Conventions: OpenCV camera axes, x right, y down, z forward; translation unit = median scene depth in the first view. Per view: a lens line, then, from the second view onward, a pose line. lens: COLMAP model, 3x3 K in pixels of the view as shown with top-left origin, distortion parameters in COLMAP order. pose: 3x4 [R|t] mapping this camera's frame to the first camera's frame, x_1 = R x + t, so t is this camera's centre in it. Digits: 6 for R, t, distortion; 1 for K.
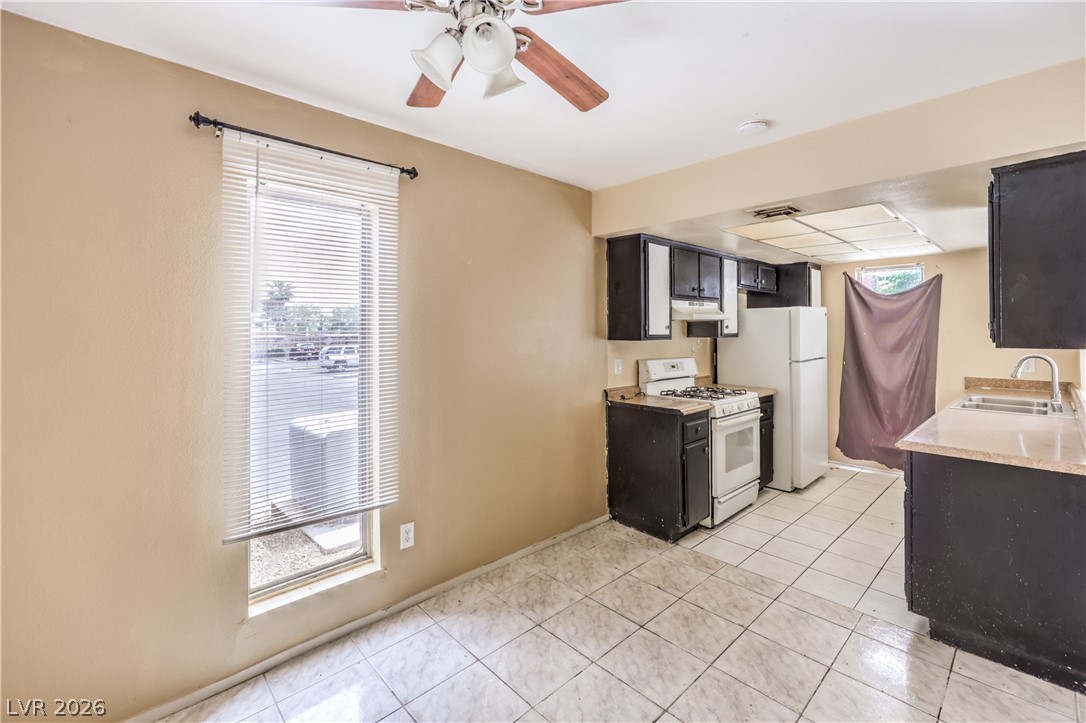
lens RADIAL K [[472.3, 0, 535.0], [0, 472.3, 326.2], [0, 0, 1]] dist [0.001199, -0.001020]
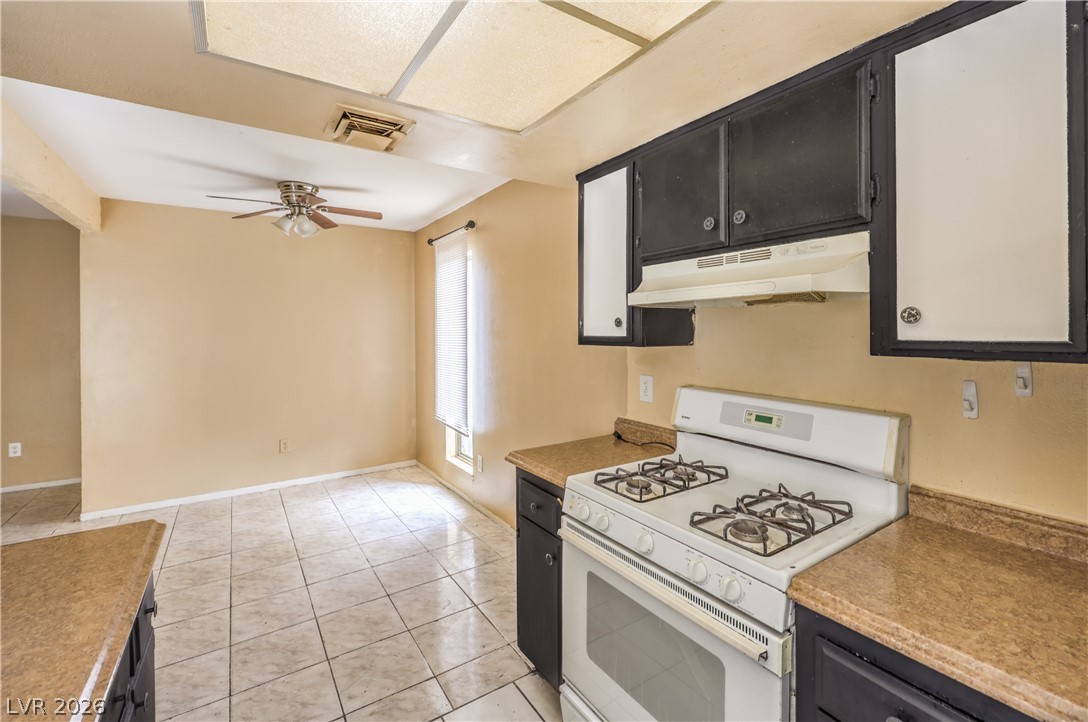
lens RADIAL K [[473.2, 0, 550.9], [0, 473.2, 328.8], [0, 0, 1]] dist [0.001199, -0.001020]
pose [[-0.158420, 0.003914, -0.987364, 0.712622], [0.014525, 0.999893, 0.001633, 0.005801], [0.987265, -0.014083, -0.158460, 0.881418]]
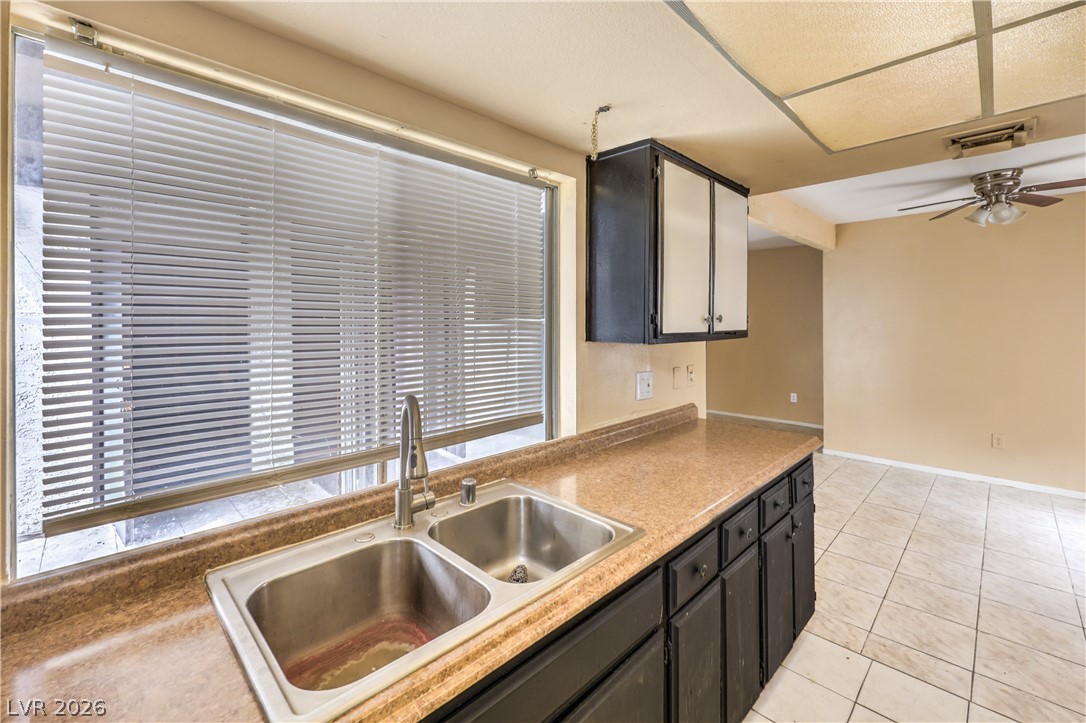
lens RADIAL K [[472.3, 0, 541.9], [0, 472.3, 328.1], [0, 0, 1]] dist [0.001199, -0.001020]
pose [[-0.999414, 0.008976, -0.033037, 0.765253], [0.008758, 0.999939, 0.006764, 0.003132], [0.033096, 0.006470, -0.999431, 1.081911]]
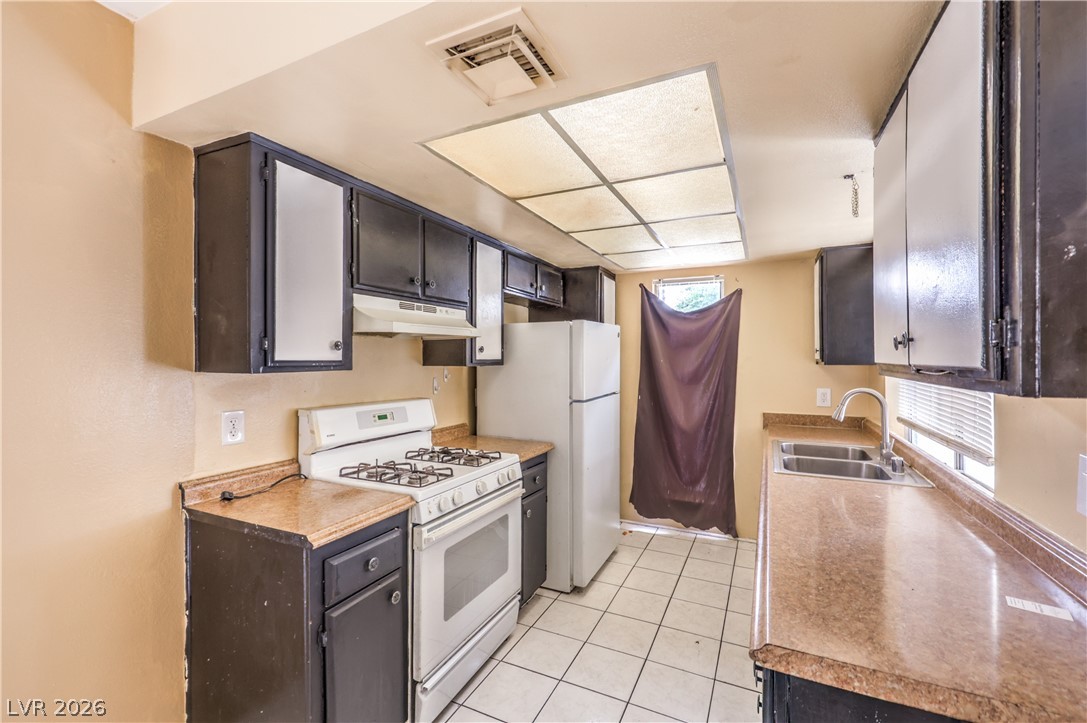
lens RADIAL K [[472.7, 0, 541.0], [0, 472.7, 360.6], [0, 0, 1]] dist [0.001199, -0.001020]
pose [[0.931768, 0.002367, 0.363046, 0.261724], [-0.007075, 0.999907, 0.011641, 0.009036], [-0.362985, -0.013415, 0.931699, 0.396157]]
